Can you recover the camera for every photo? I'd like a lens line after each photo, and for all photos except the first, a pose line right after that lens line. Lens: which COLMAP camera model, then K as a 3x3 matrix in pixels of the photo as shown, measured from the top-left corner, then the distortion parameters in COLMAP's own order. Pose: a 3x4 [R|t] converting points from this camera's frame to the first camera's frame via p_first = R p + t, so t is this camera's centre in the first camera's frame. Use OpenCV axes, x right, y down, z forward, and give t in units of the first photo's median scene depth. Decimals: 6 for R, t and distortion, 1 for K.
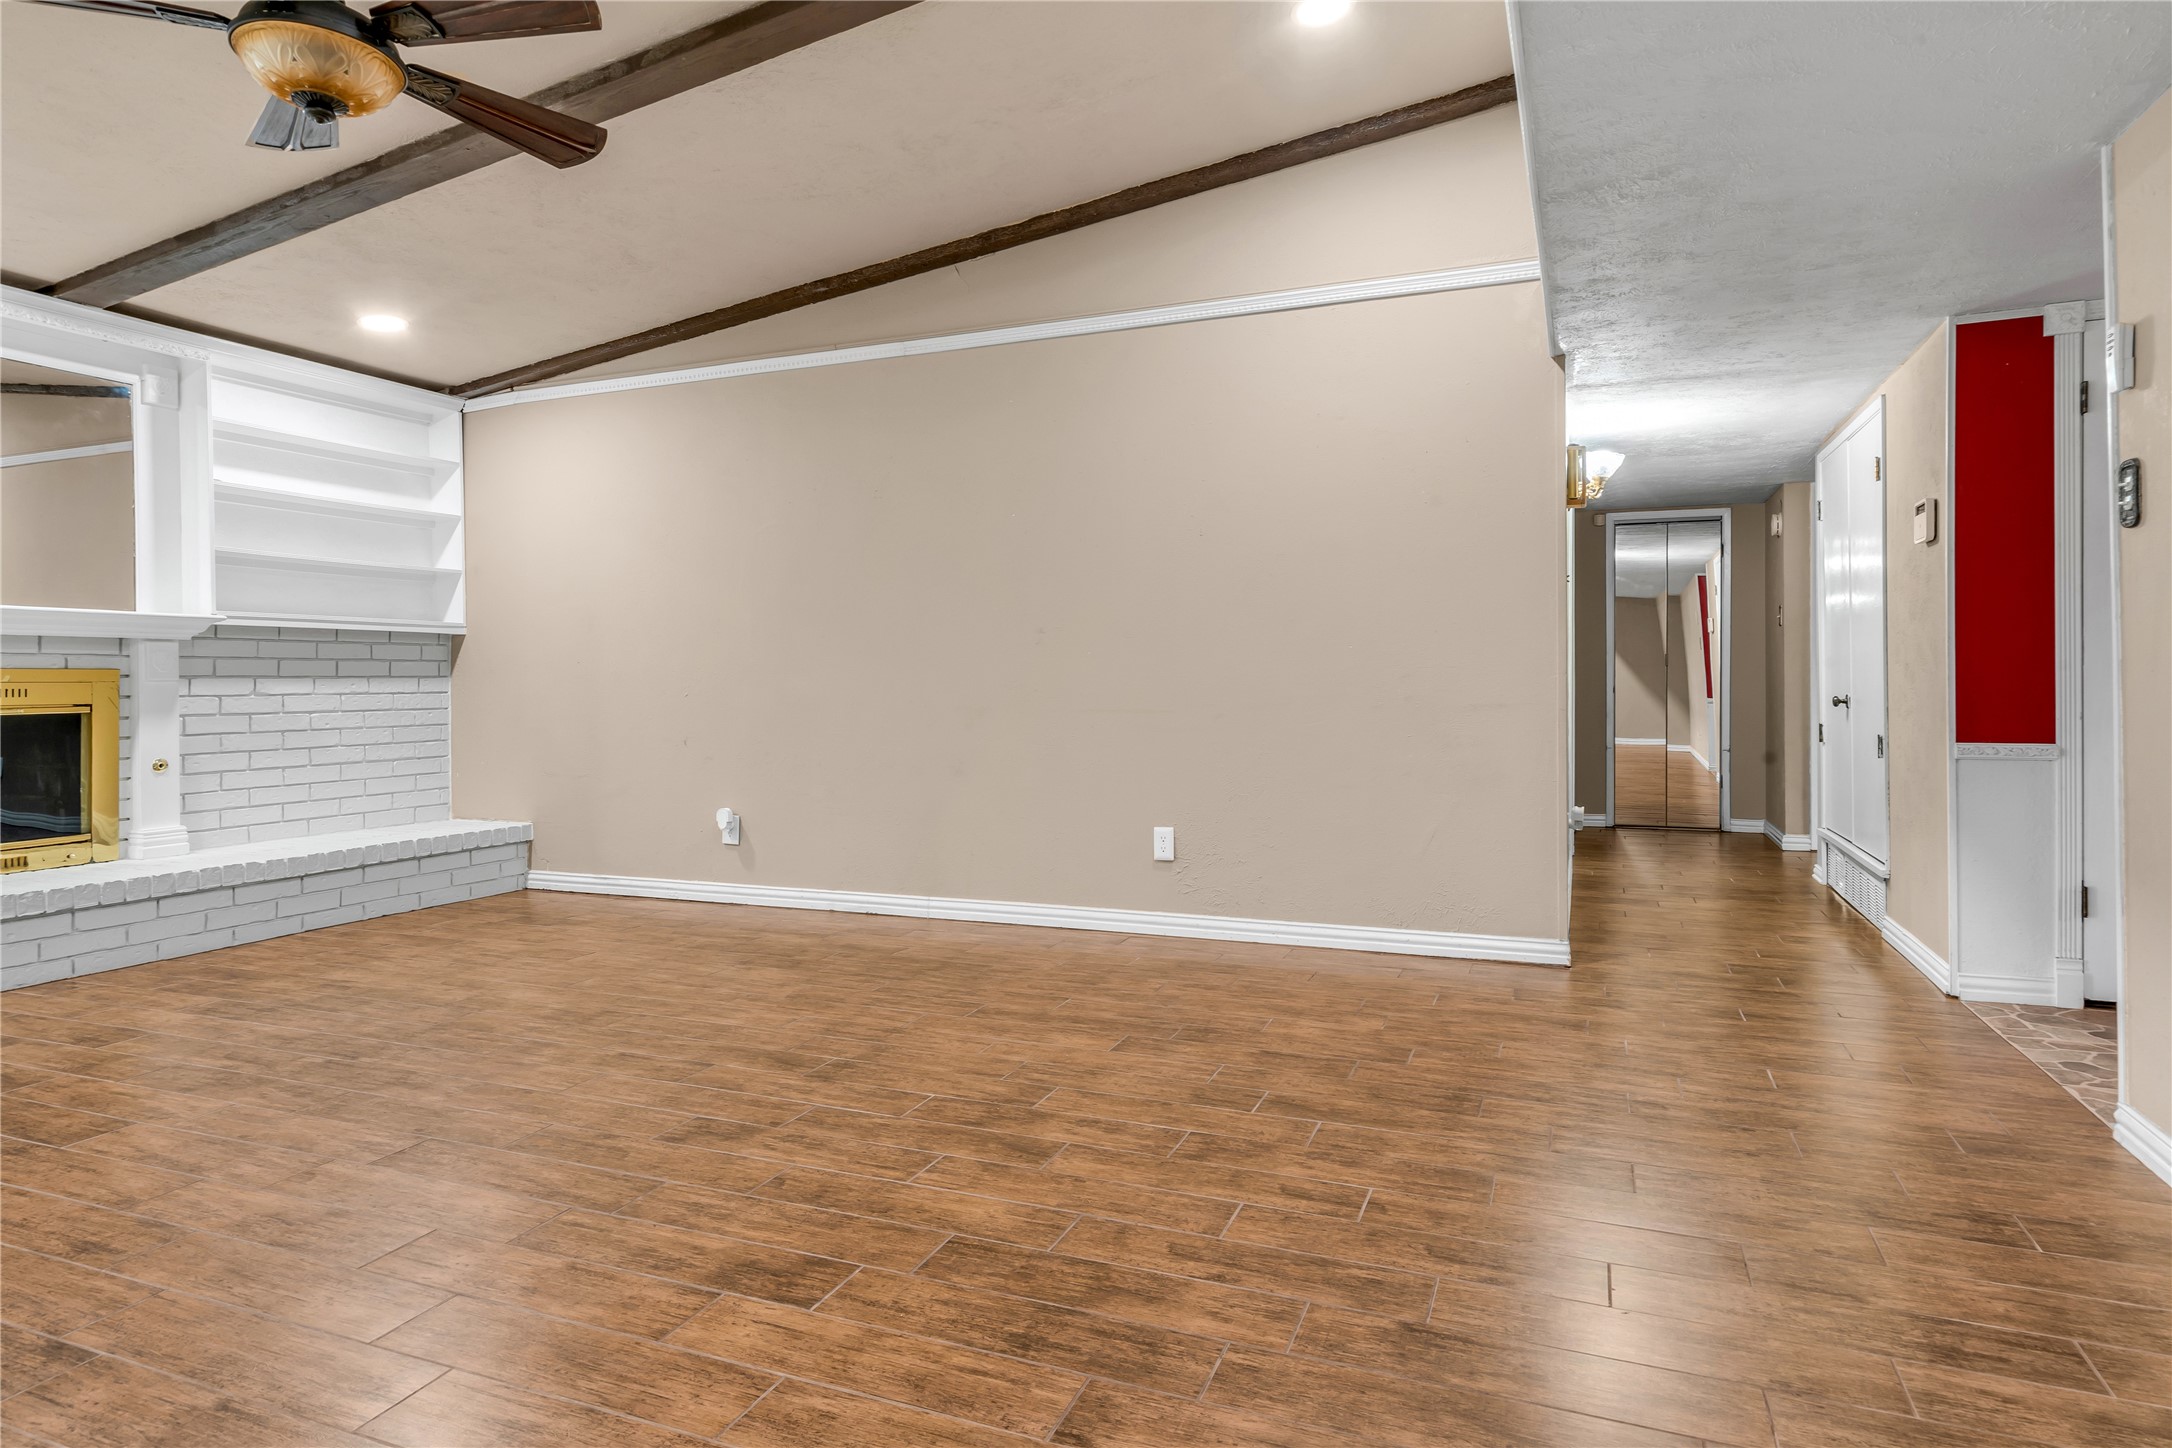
lens RADIAL K [[1160.2, 0, 1162.6], [0, 1160.2, 678.6], [0, 0, 1]] dist [0.006129, 0.000241]
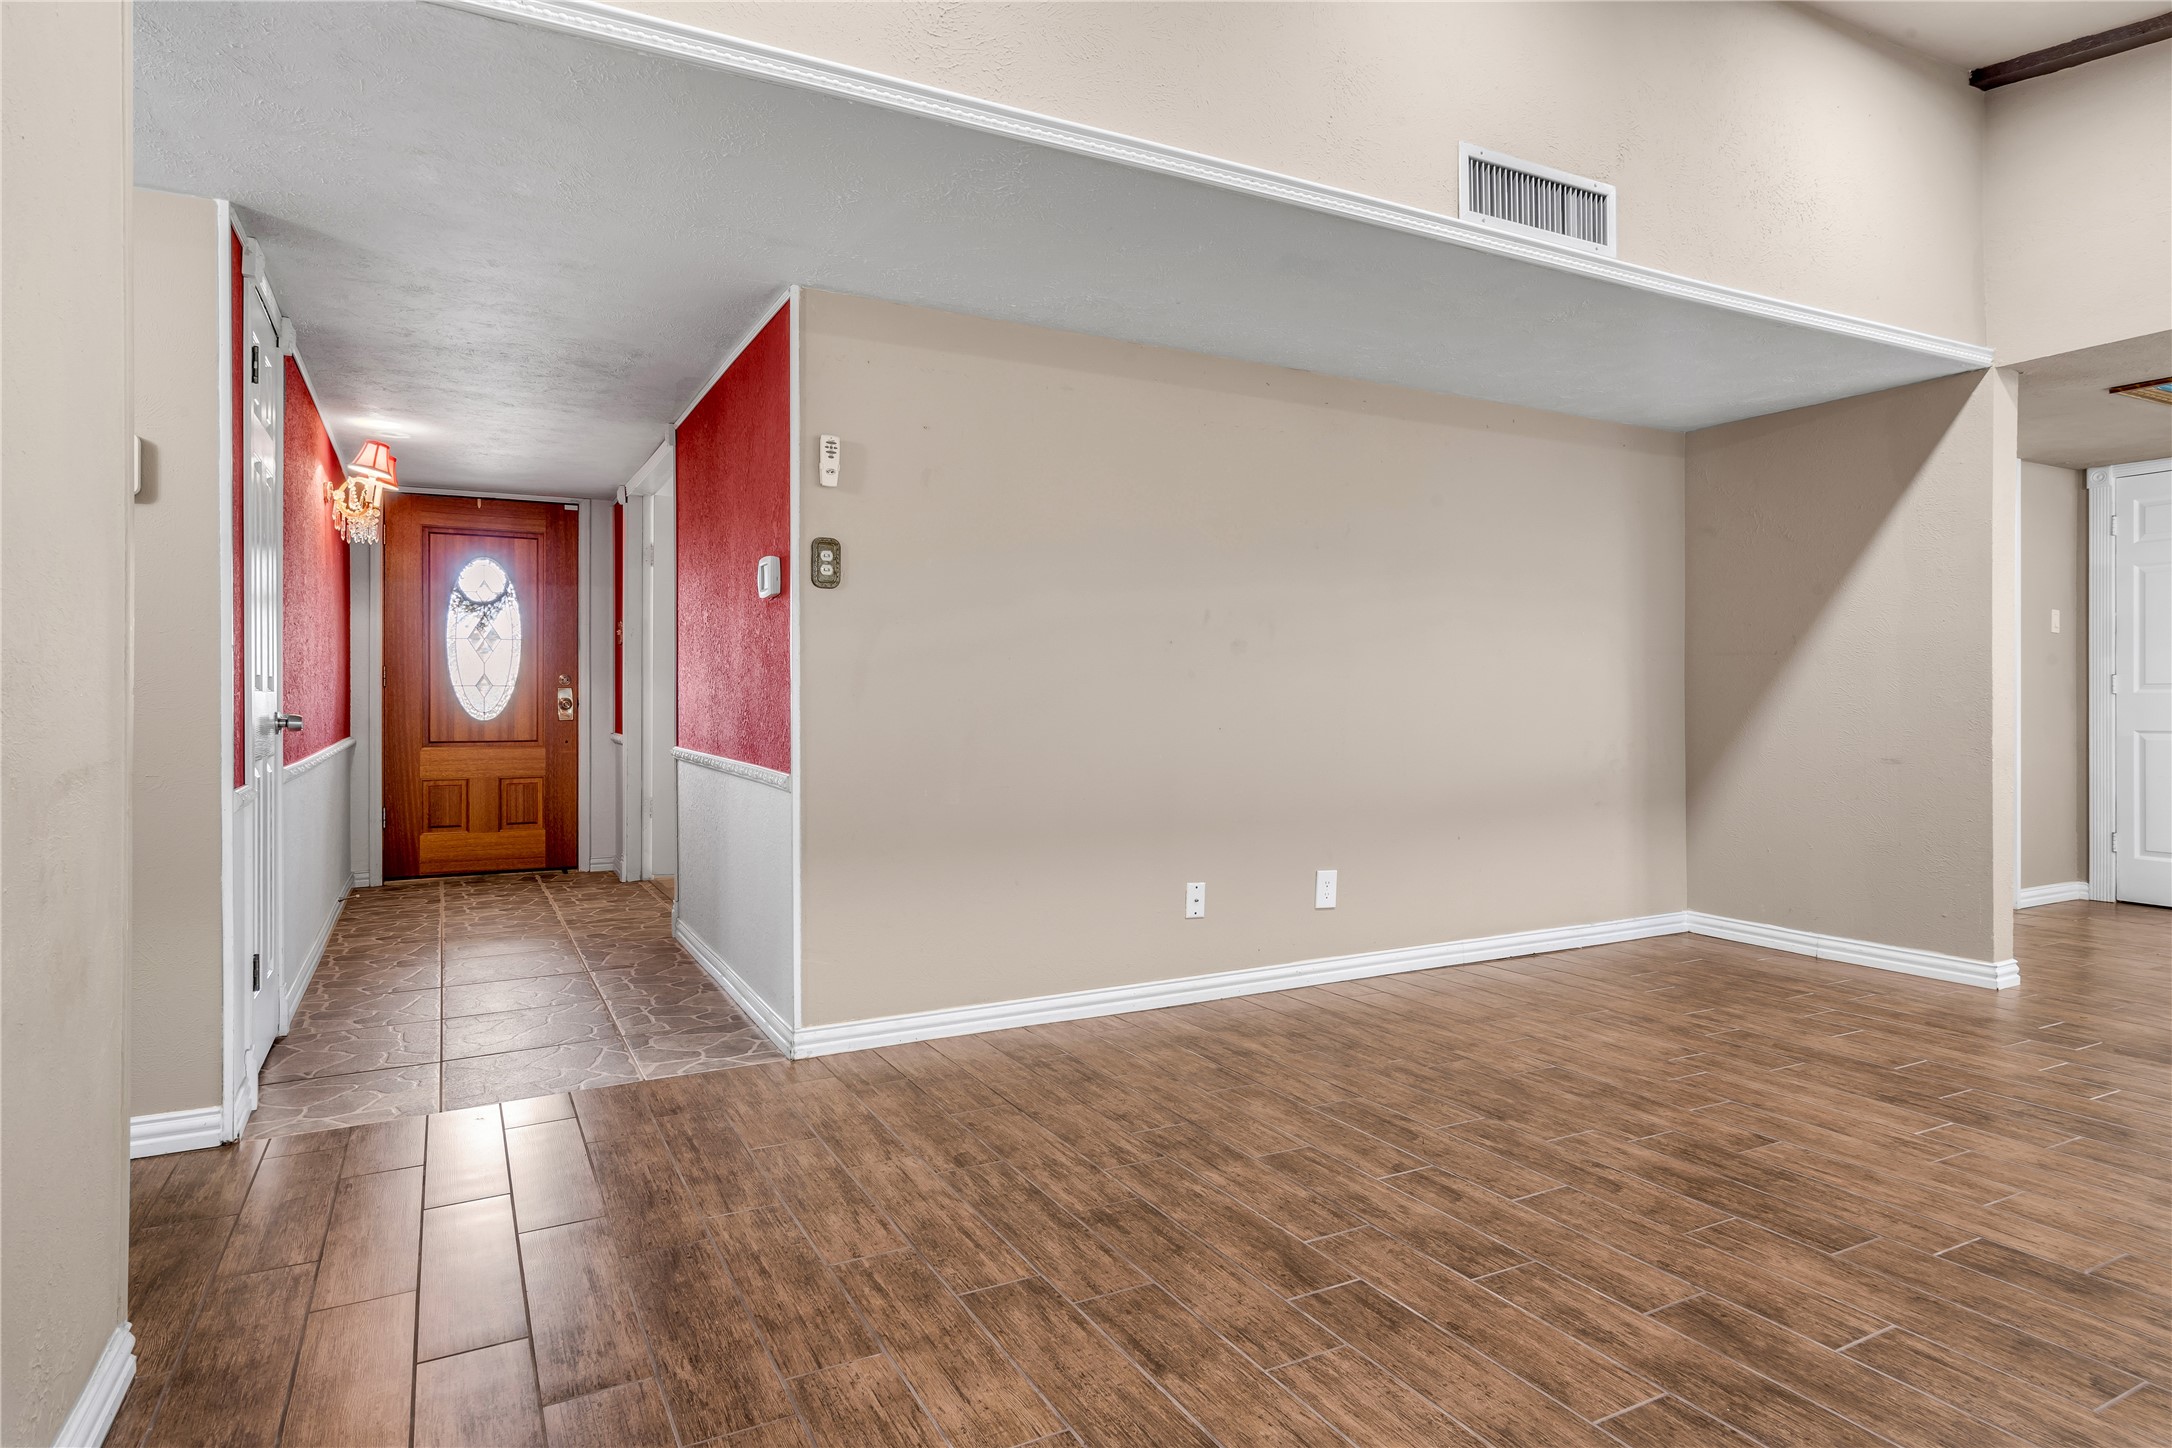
lens RADIAL K [[1230.7, 0, 1098.3], [0, 1230.7, 701.8], [0, 0, 1]] dist [0.004101, 0.002140]
pose [[-0.729602, 0.004712, 0.683856, -0.361473], [0.005442, 0.999985, -0.001085, 0.004219], [-0.683850, 0.002930, -0.729616, 1.783153]]
